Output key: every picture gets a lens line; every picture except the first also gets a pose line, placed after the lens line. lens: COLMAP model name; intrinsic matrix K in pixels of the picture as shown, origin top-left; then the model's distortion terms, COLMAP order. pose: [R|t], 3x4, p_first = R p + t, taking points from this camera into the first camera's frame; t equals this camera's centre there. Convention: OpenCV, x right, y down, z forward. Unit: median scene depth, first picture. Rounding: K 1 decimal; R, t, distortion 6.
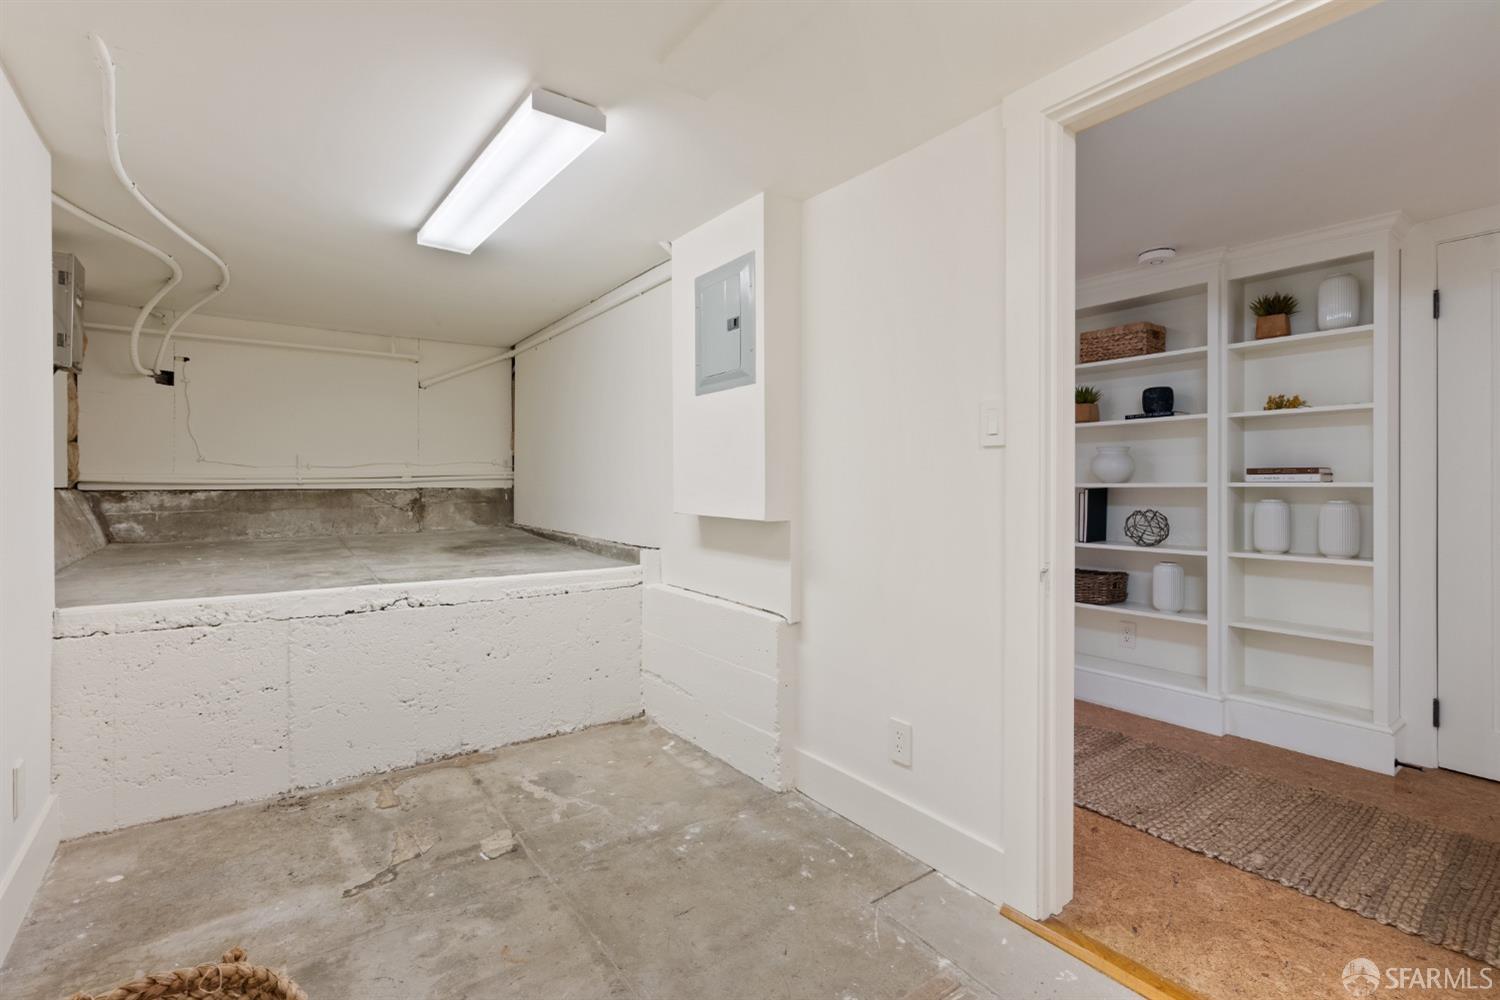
lens RADIAL K [[684.1, 0, 748.9], [0, 684.1, 494.4], [0, 0, 1]] dist [-0.000739, -0.001122]
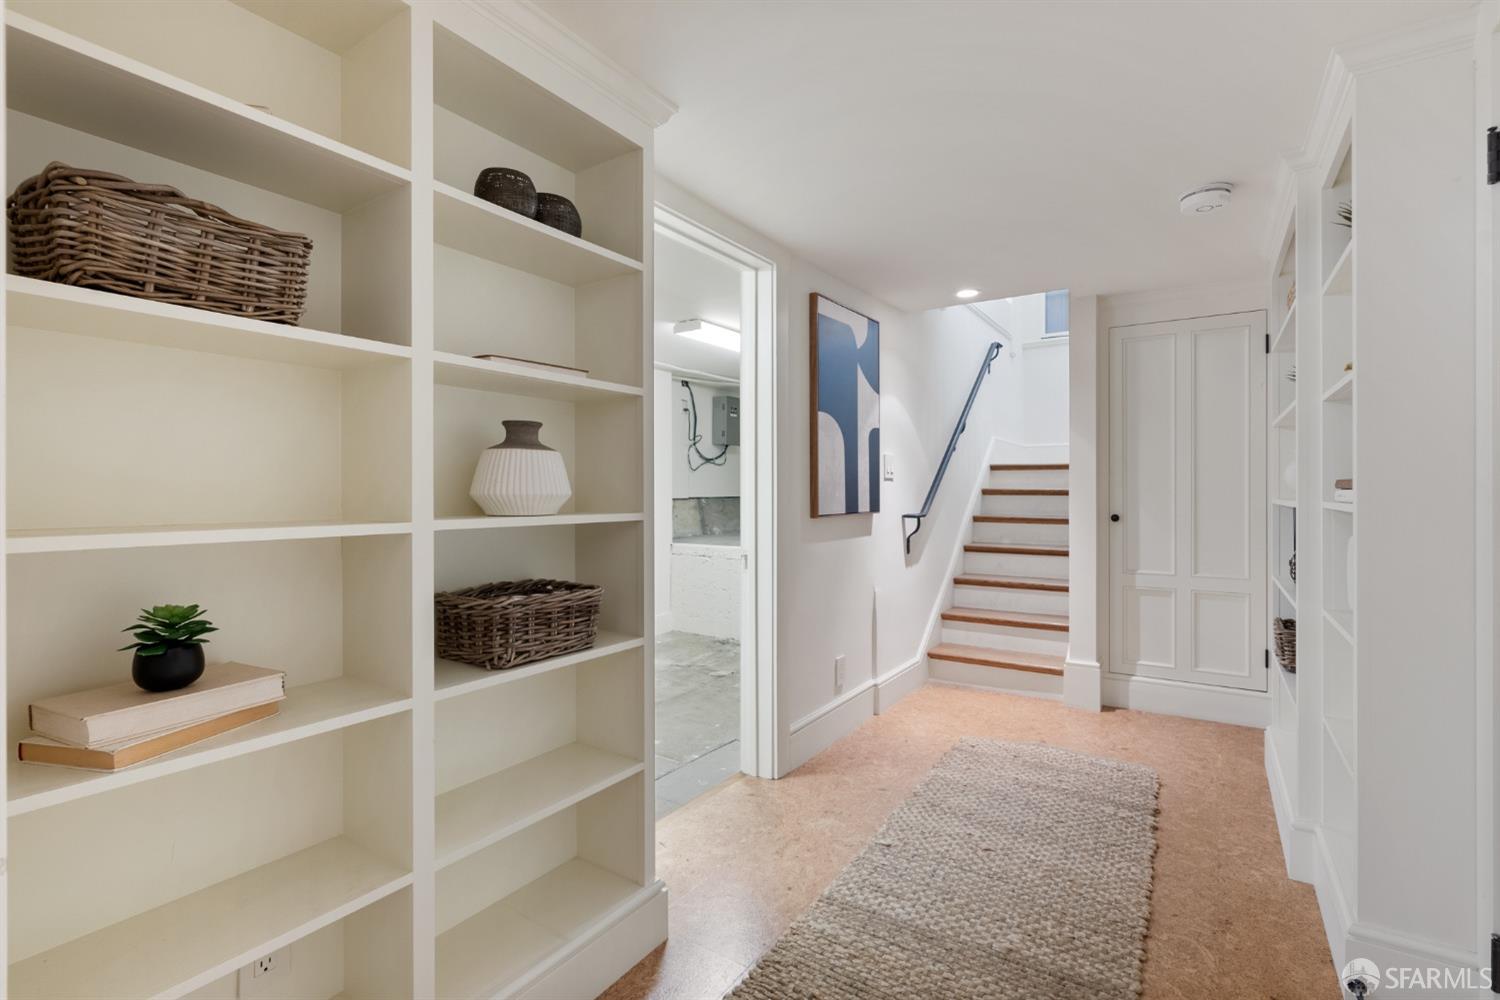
lens RADIAL K [[684.1, 0, 751.0], [0, 684.1, 494.6], [0, 0, 1]] dist [-0.000739, -0.001122]
pose [[0.338127, 0.003907, -0.941092, 1.818188], [-0.004162, 0.999988, 0.002657, -0.037400], [0.941091, 0.003019, 0.338139, 0.432514]]
